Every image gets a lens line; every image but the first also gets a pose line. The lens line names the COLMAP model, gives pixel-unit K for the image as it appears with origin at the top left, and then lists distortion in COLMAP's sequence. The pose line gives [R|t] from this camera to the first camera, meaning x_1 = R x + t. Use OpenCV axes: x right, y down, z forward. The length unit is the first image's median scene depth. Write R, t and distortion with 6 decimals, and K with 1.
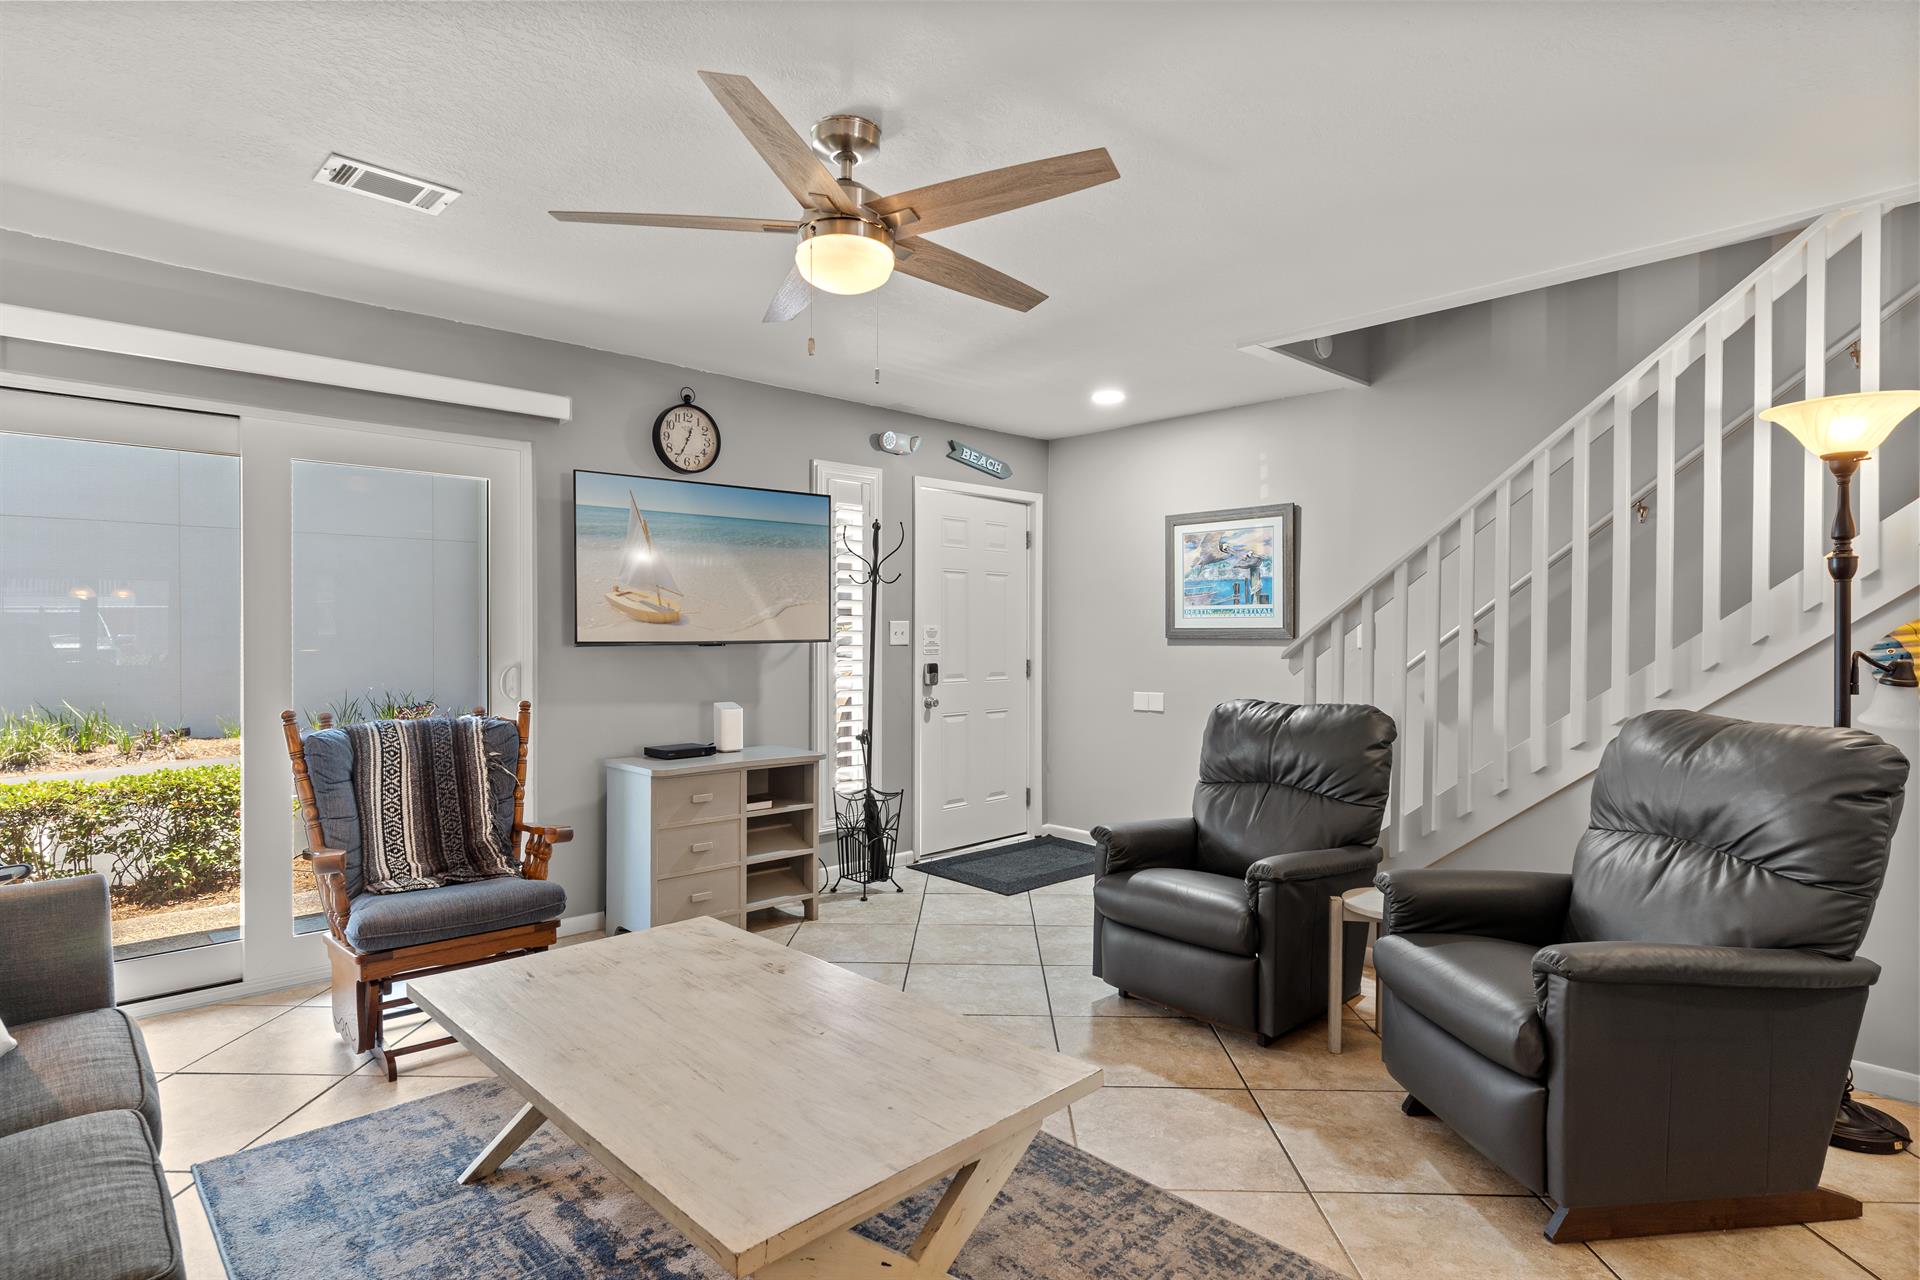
lens RADIAL K [[994.9, 0, 960.0], [0, 994.9, 640.0], [0, 0, 1]] dist [-0.002637, -0.000535]
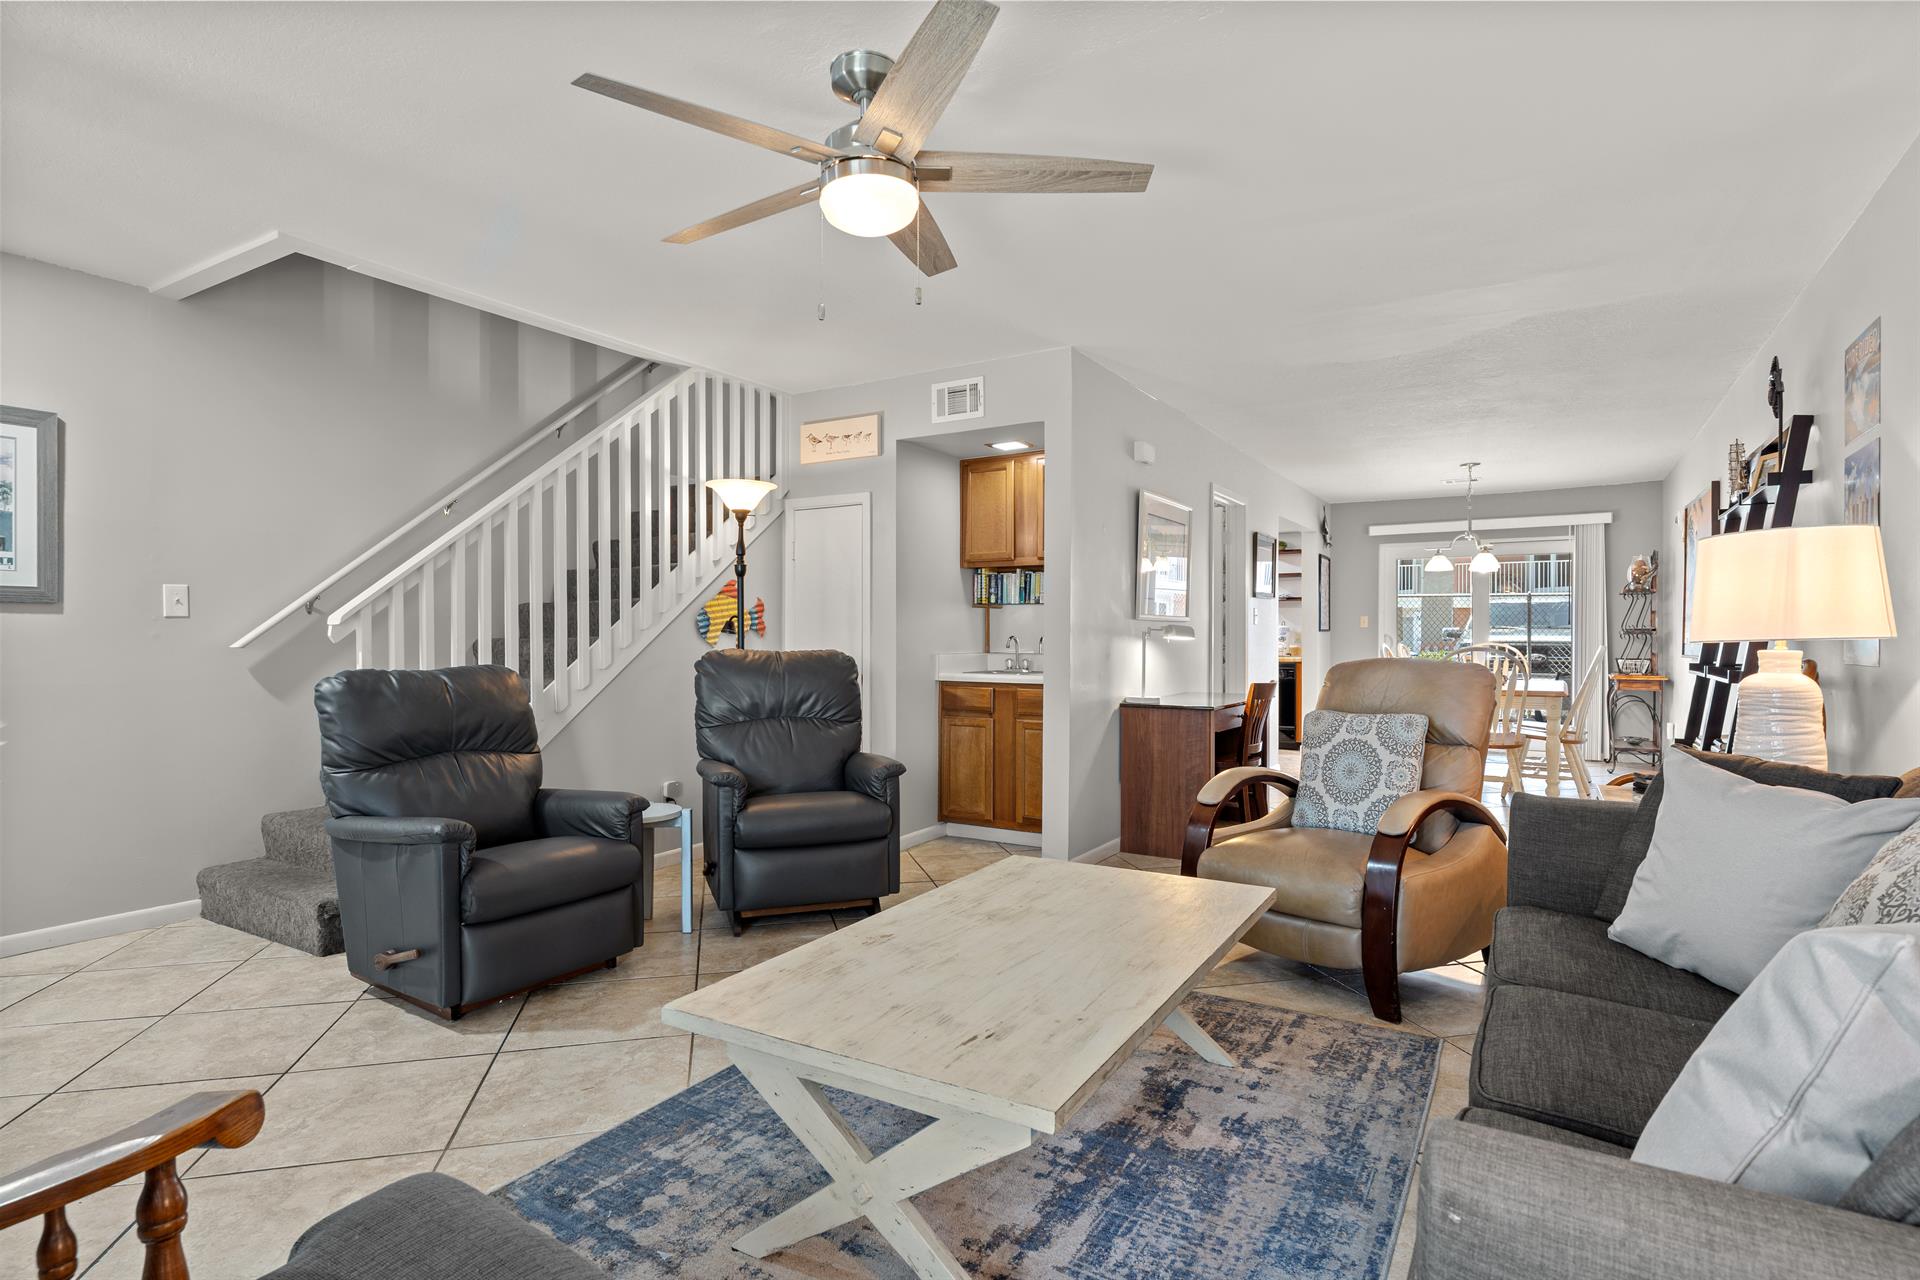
lens RADIAL K [[976.6, 0, 960.0], [0, 976.6, 640.0], [0, 0, 1]] dist [-0.005507, -0.000523]
pose [[-0.261208, -0.008470, 0.965245, -1.087561], [0.003514, 0.999947, 0.009726, 0.045416], [-0.965276, 0.005932, -0.261164, 1.175905]]
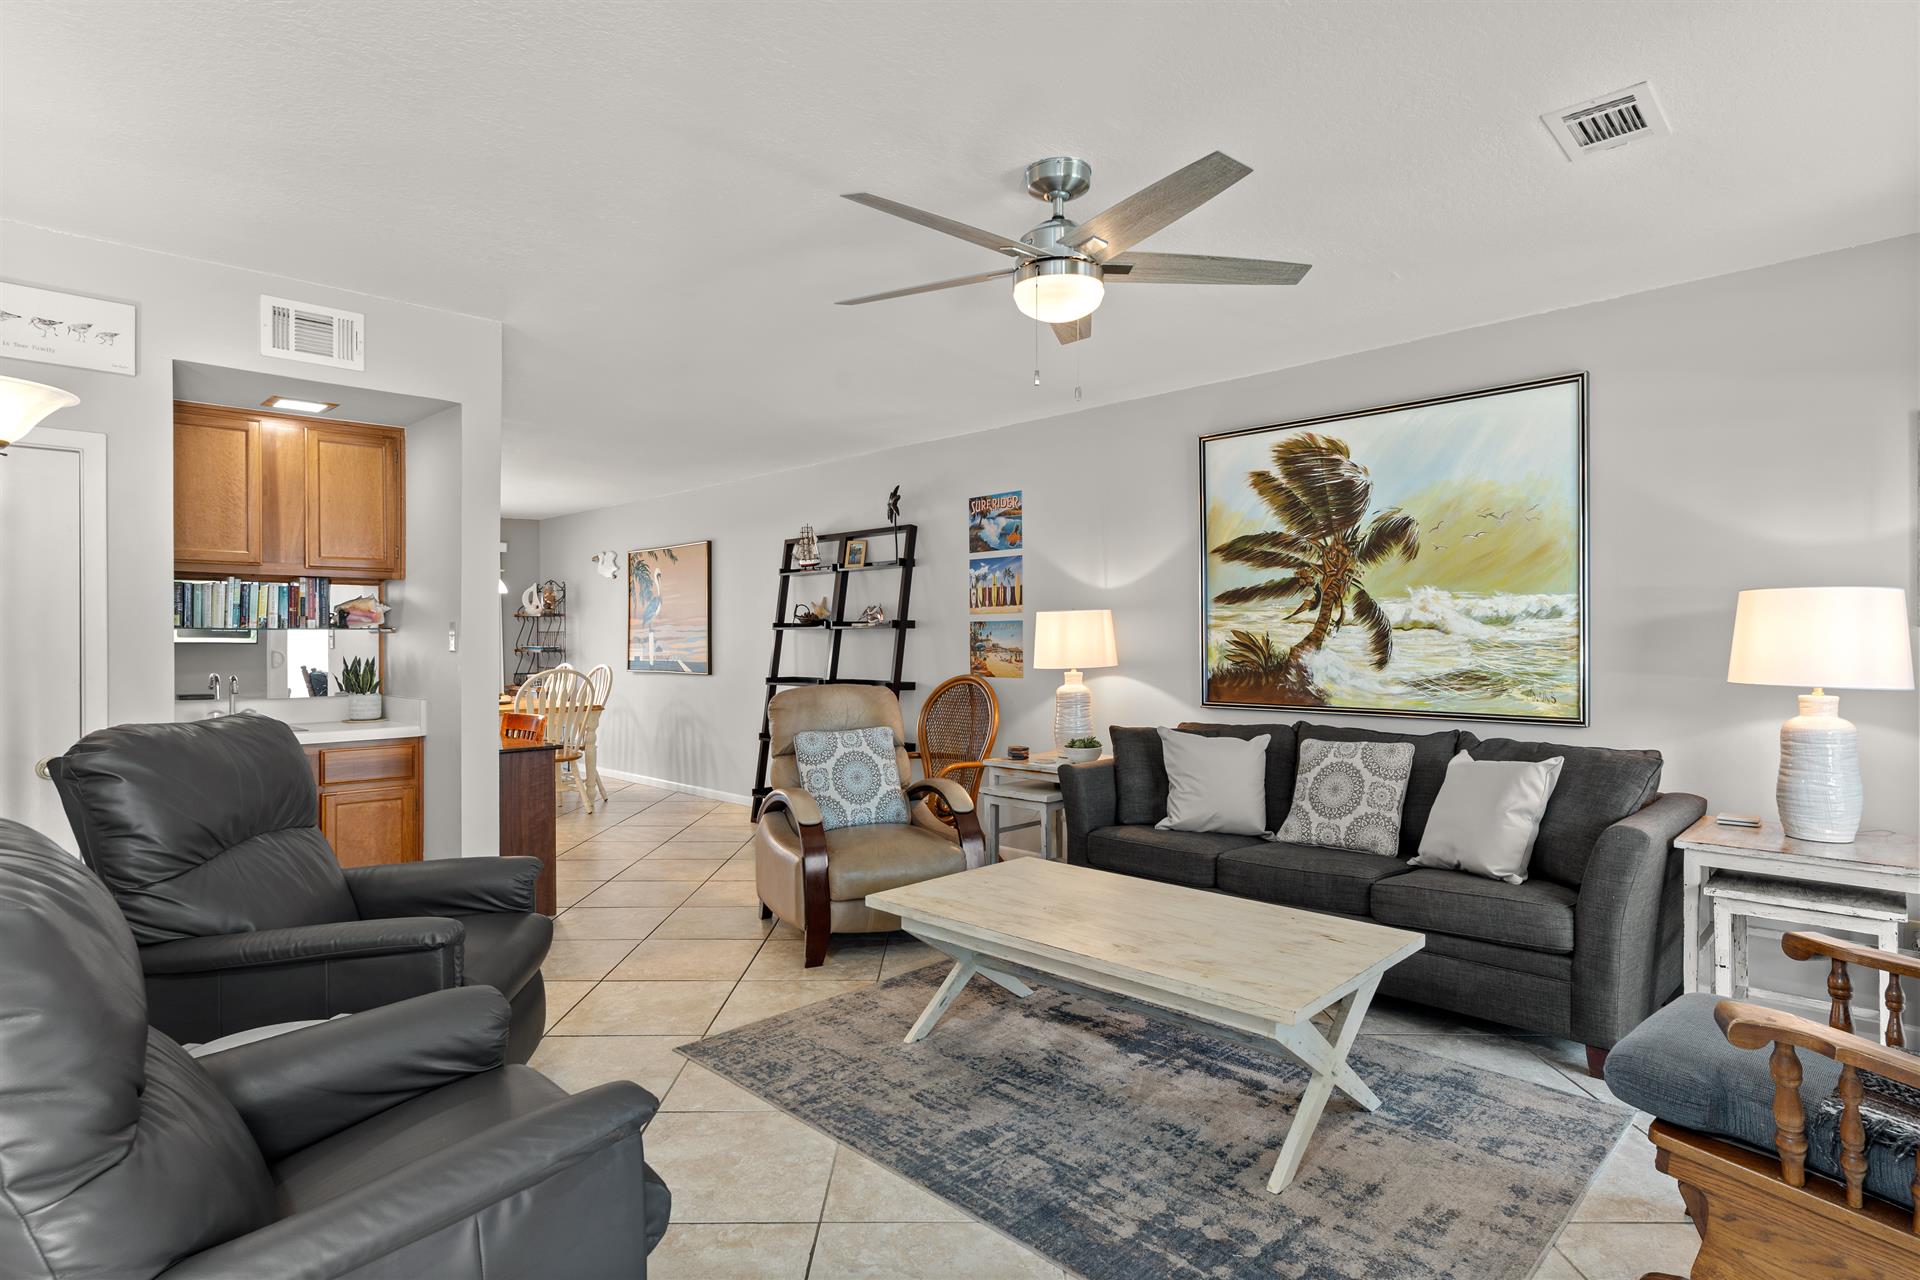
lens RADIAL K [[994.9, 0, 960.0], [0, 994.9, 640.0], [0, 0, 1]] dist [-0.002637, -0.000535]
pose [[-0.999723, 0.000382, -0.023538, 0.017741], [0.000249, 0.999984, 0.005667, -0.008985], [0.023539, 0.005660, -0.999707, 2.093880]]
